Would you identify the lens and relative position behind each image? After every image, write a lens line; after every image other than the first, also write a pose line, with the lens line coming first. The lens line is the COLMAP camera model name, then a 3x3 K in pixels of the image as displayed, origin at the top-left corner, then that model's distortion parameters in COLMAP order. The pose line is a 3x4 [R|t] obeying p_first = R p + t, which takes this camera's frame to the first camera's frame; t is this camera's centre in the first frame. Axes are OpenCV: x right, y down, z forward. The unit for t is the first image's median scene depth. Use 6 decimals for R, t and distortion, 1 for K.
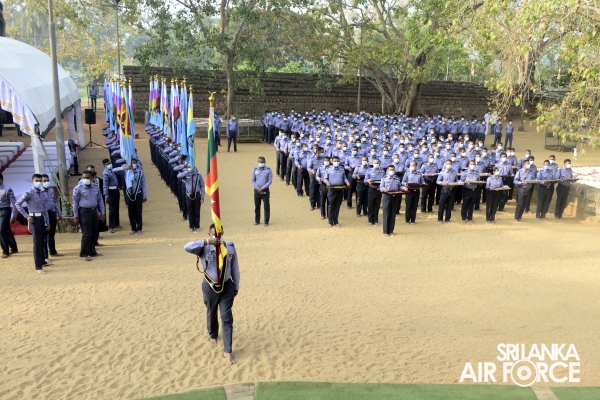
lens RADIAL K [[559.7, 0, 344.8], [0, 559.7, 217.7], [0, 0, 1]] dist [-0.036610, -0.015139]
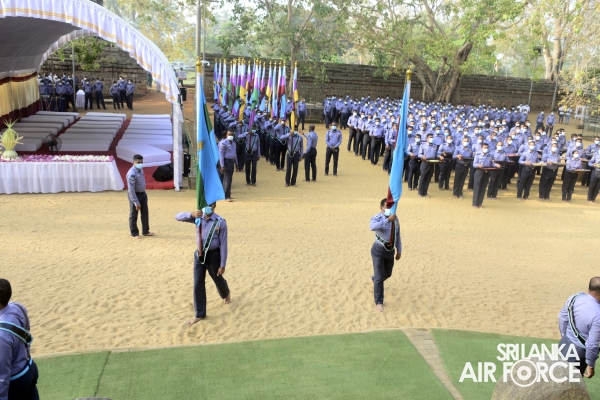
lens RADIAL K [[491.0, 0, 300.0], [0, 491.0, 200.0], [0, 0, 1]] dist [-0.004796, -0.043543]
pose [[0.991615, 0.054311, -0.117260, -0.154253], [-0.052934, 0.998488, 0.014831, 0.020482], [0.117888, -0.008500, 0.992990, 0.005157]]
